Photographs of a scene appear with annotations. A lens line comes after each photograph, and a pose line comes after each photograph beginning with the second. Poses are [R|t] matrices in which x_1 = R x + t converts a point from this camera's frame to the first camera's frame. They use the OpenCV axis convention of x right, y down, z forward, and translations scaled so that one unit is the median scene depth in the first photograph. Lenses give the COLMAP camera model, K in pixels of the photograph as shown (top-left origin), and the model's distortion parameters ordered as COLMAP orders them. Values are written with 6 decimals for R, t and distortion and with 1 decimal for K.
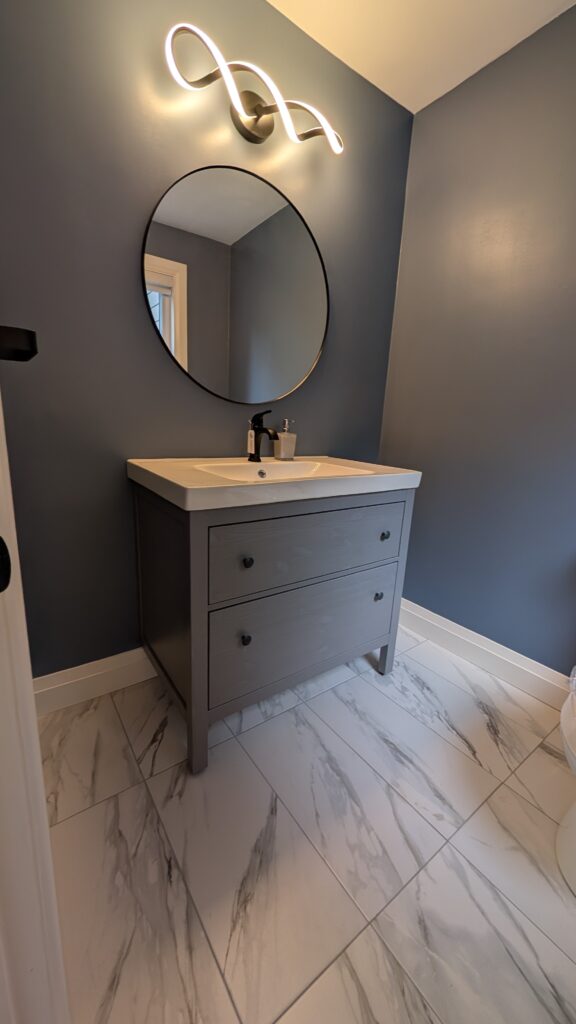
lens RADIAL K [[388.9, 0, 284.8], [0, 388.9, 512.4], [0, 0, 1]] dist [-0.000373, -0.000128]
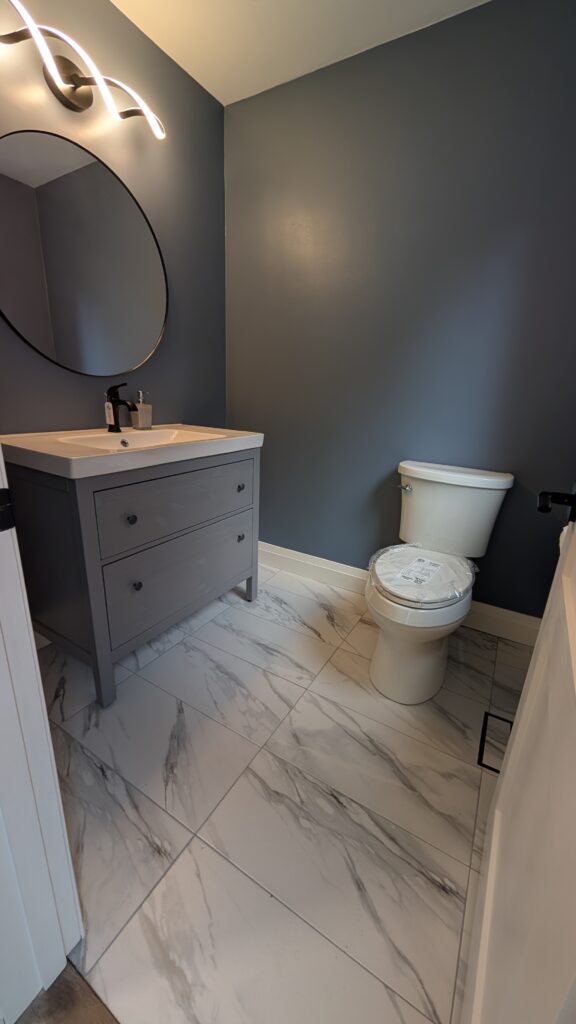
lens RADIAL K [[388.9, 0, 284.8], [0, 388.9, 512.4], [0, 0, 1]] dist [-0.000373, -0.000128]
pose [[0.921799, -0.127172, 0.366216, -0.078738], [0.094884, 0.989942, 0.104936, 0.023113], [-0.375877, -0.061982, 0.924594, -0.206187]]
